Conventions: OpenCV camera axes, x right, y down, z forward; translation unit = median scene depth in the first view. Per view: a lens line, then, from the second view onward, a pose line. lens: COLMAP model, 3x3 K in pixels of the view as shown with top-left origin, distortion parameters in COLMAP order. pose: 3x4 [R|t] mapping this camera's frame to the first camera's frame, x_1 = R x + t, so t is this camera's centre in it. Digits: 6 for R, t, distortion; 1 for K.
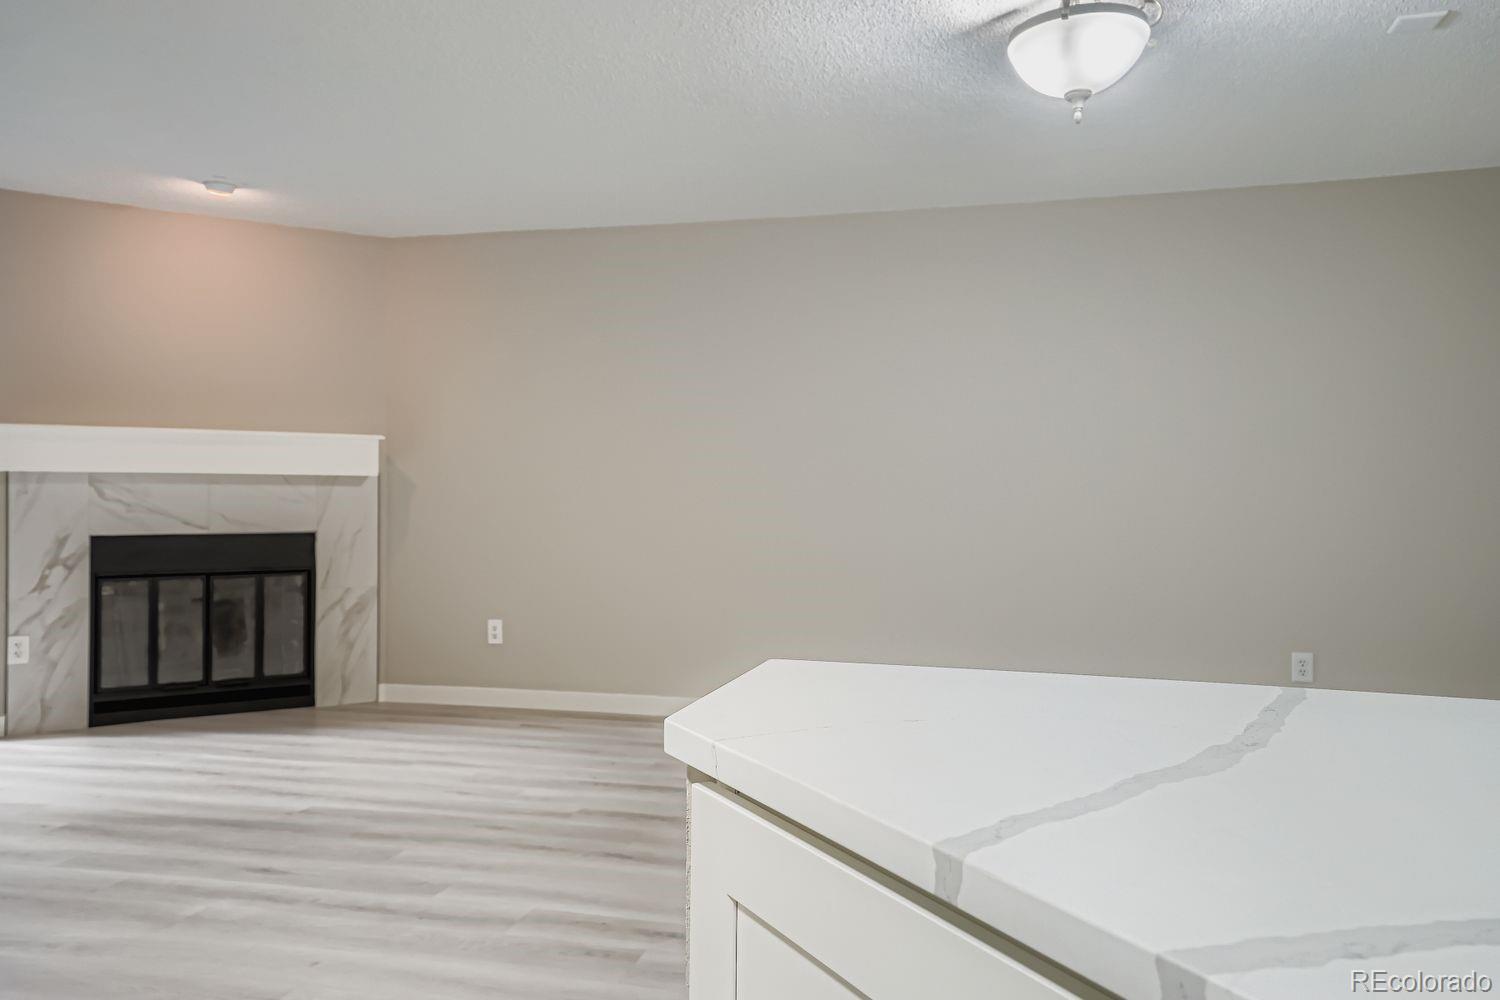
lens RADIAL K [[1160.7, 0, 736.0], [0, 1160.7, 489.6], [0, 0, 1]] dist [0.048160, 0.064075]
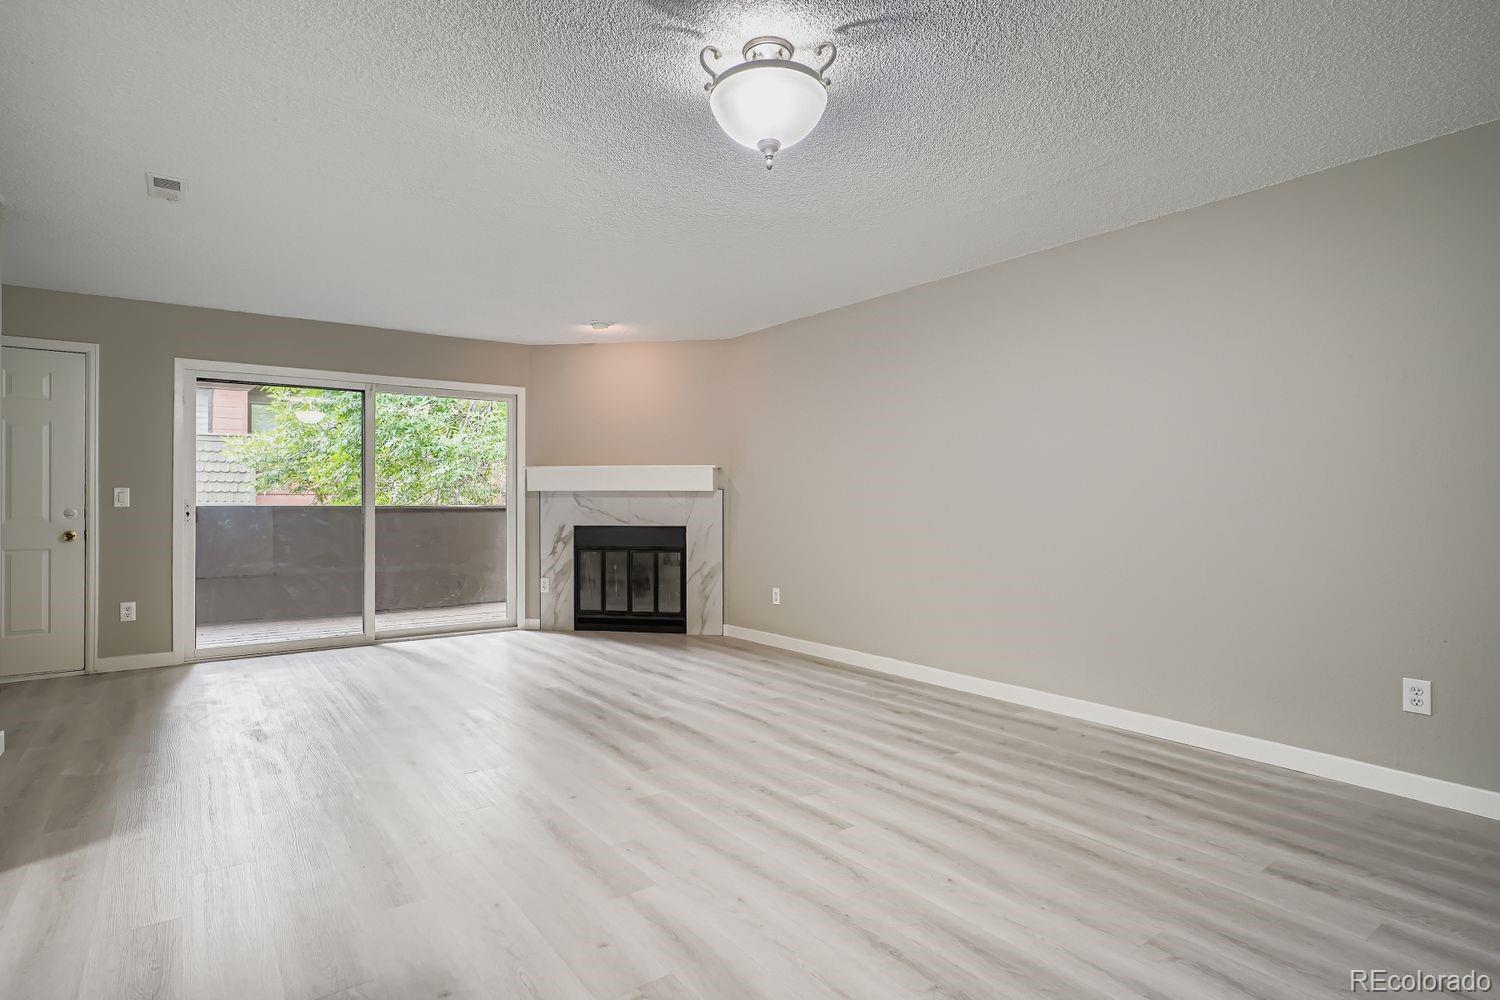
lens RADIAL K [[782.6, 0, 740.3], [0, 782.6, 499.1], [0, 0, 1]] dist [-0.039865, 0.030771]
pose [[0.782243, -0.006185, -0.622942, 0.403407], [0.003186, 0.999977, -0.005928, 0.005707], [0.622965, 0.002652, 0.782245, 0.215618]]
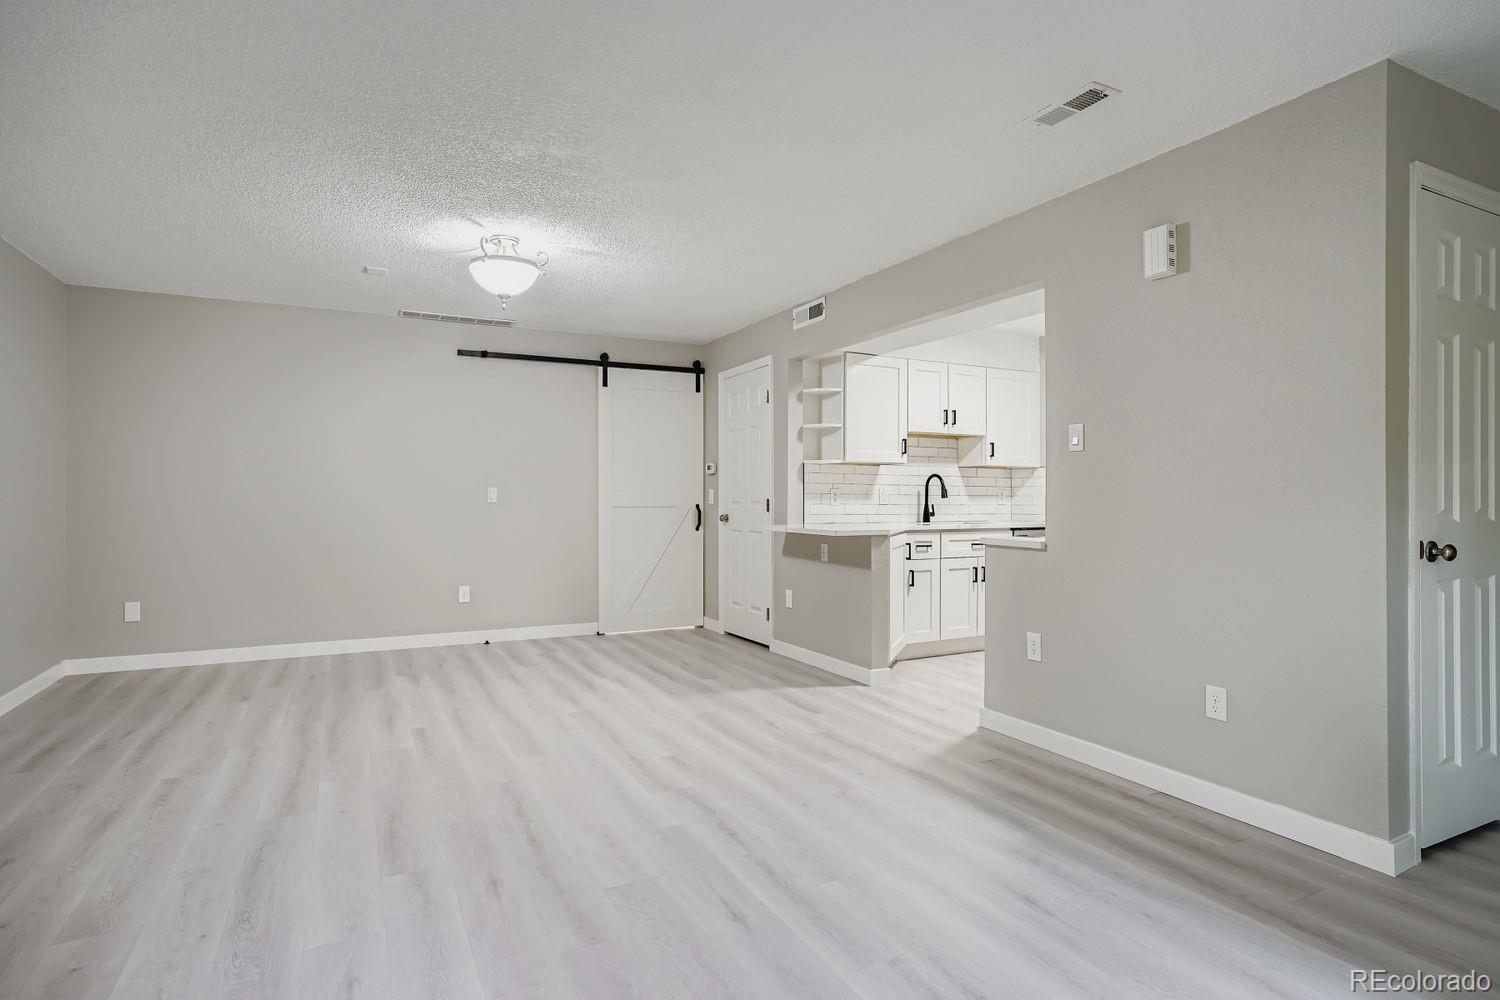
lens RADIAL K [[782.6, 0, 740.3], [0, 782.6, 499.1], [0, 0, 1]] dist [-0.039865, 0.030771]
pose [[-0.672850, -0.006584, 0.739750, -0.521798], [-0.002374, 0.999974, 0.006740, -0.000580], [-0.739775, 0.002779, -0.672848, 0.868863]]
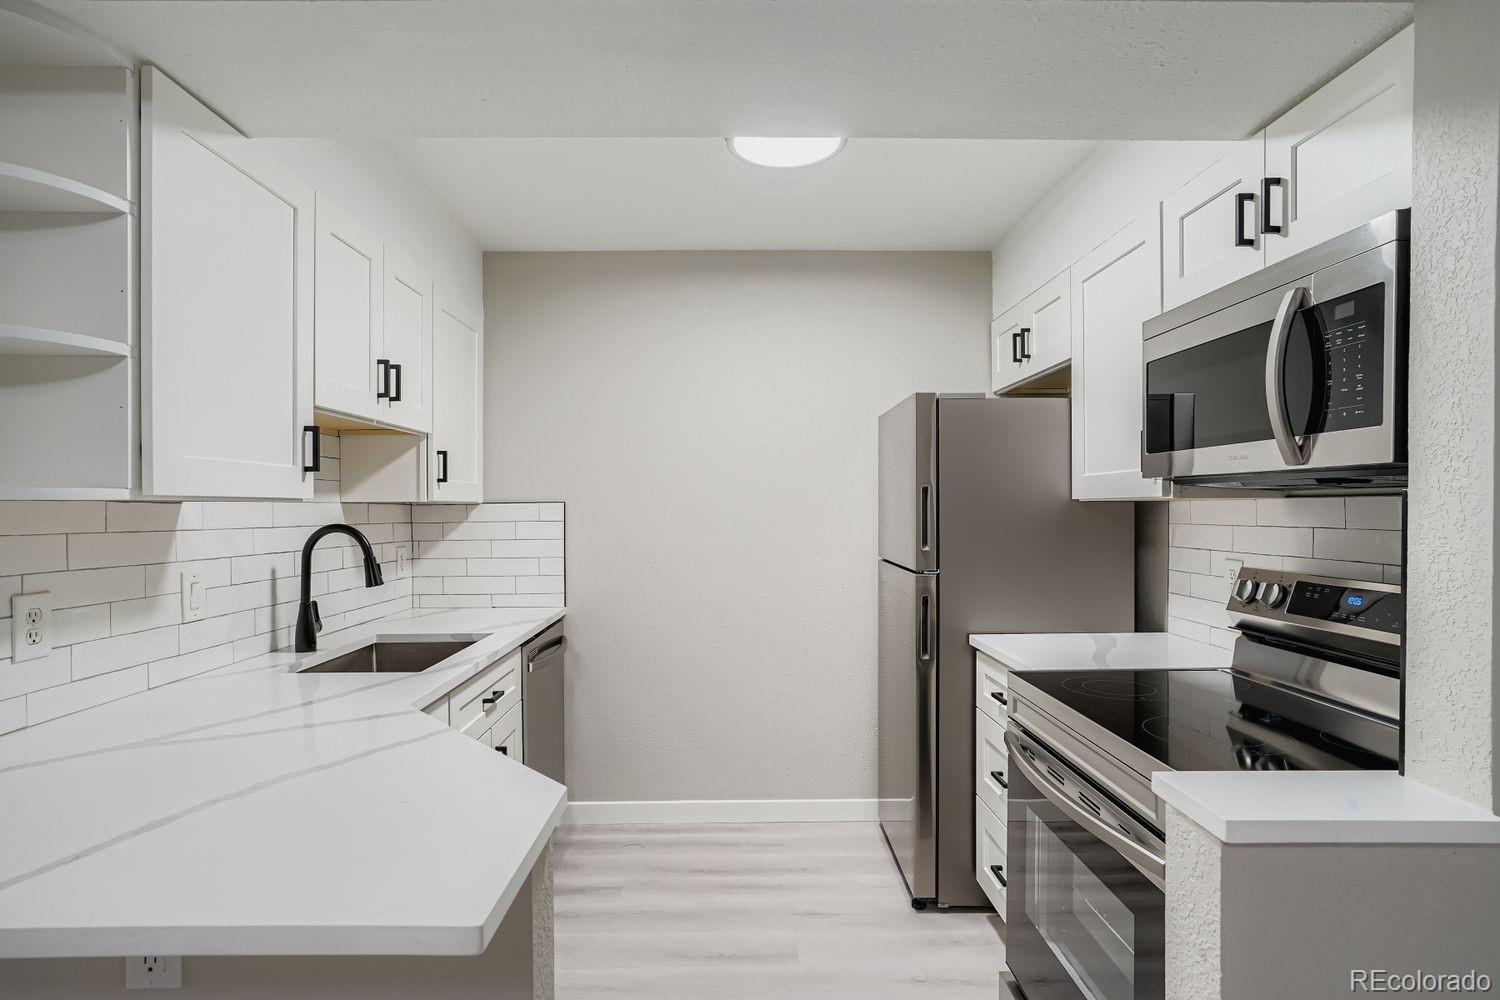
lens RADIAL K [[782.4, 0, 739.7], [0, 782.4, 510.3], [0, 0, 1]] dist [-0.031185, 0.026383]
pose [[-0.959802, 0.001025, -0.280676, 0.003170], [-0.000329, 0.999989, 0.004776, -0.037714], [0.280678, 0.004676, -0.959791, 0.402355]]
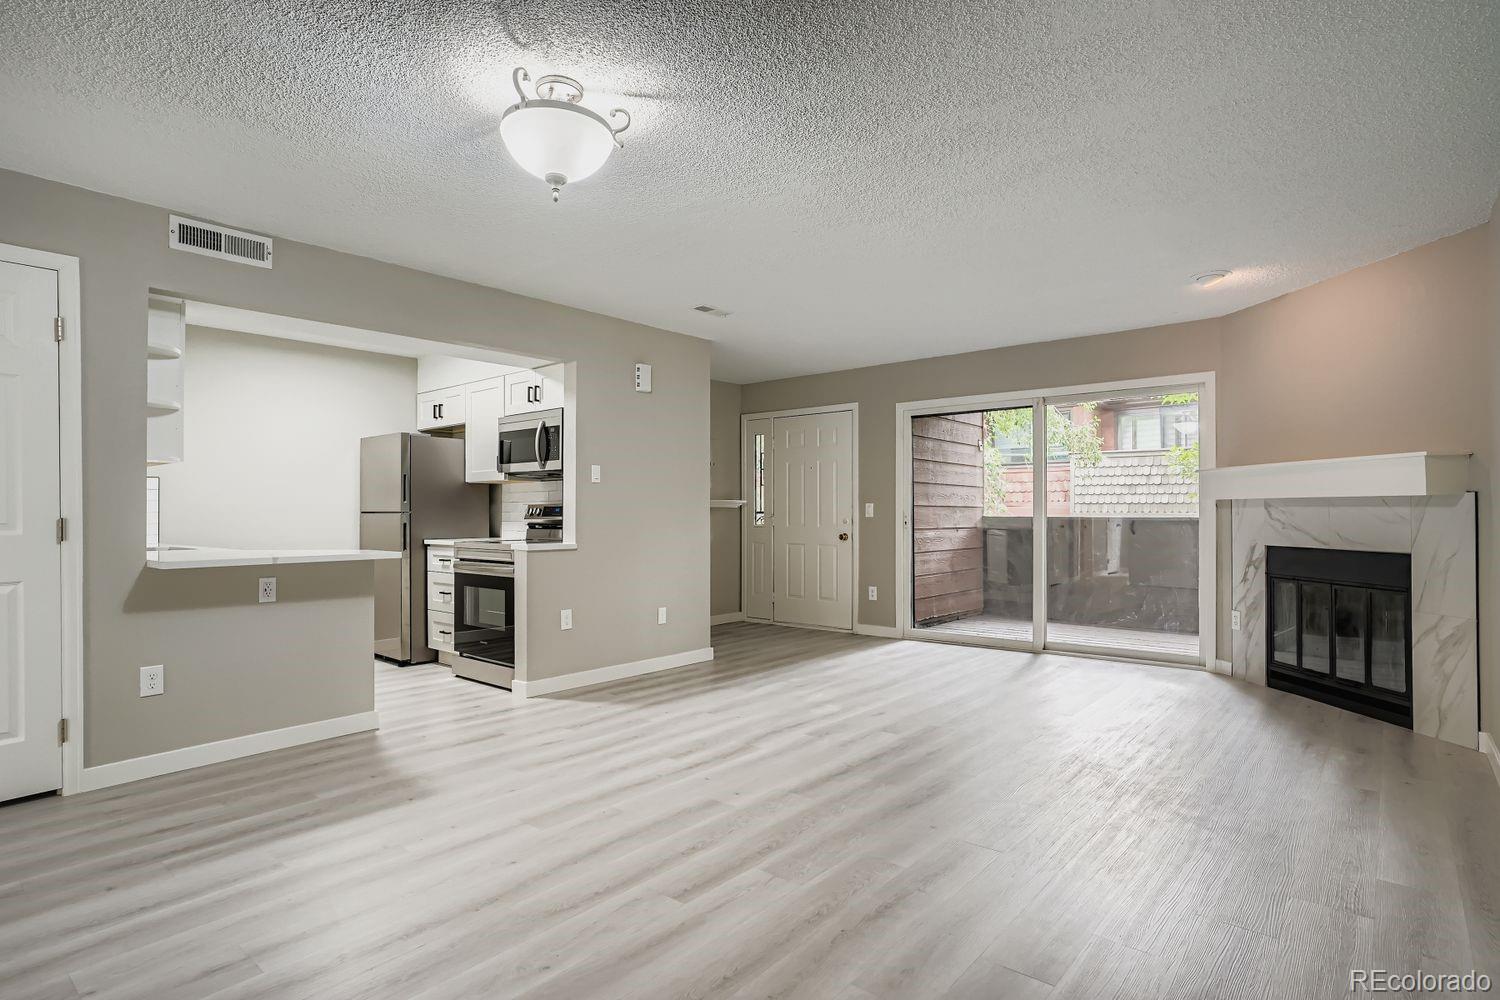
lens RADIAL K [[782.4, 0, 739.7], [0, 782.4, 510.3], [0, 0, 1]] dist [-0.031185, 0.026383]
pose [[-0.421599, -0.006229, -0.906761, 0.510383], [-0.000019, 0.999976, -0.006861, 0.004779], [0.906782, -0.002875, -0.421589, 0.822288]]
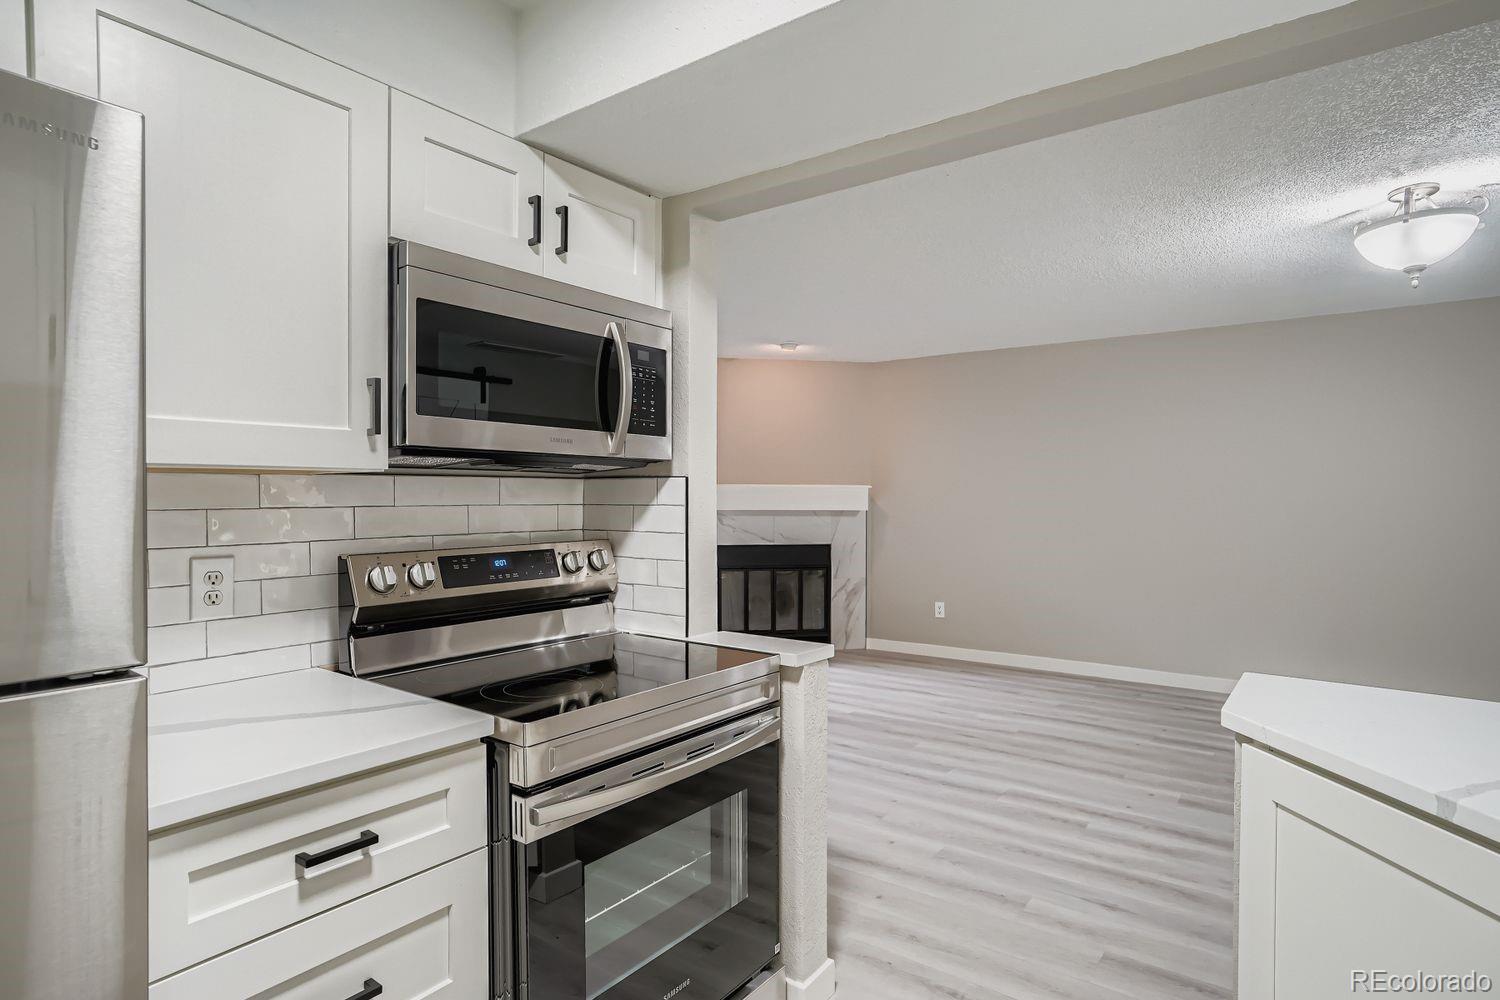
lens RADIAL K [[800.6, 0, 751.2], [0, 800.6, 513.4], [0, 0, 1]] dist [-0.012339, 0.001984]
pose [[0.933290, 0.005720, -0.359078, -0.061949], [0.001198, 0.999818, 0.019039, -0.031828], [0.359122, -0.018199, 0.933113, -0.106419]]
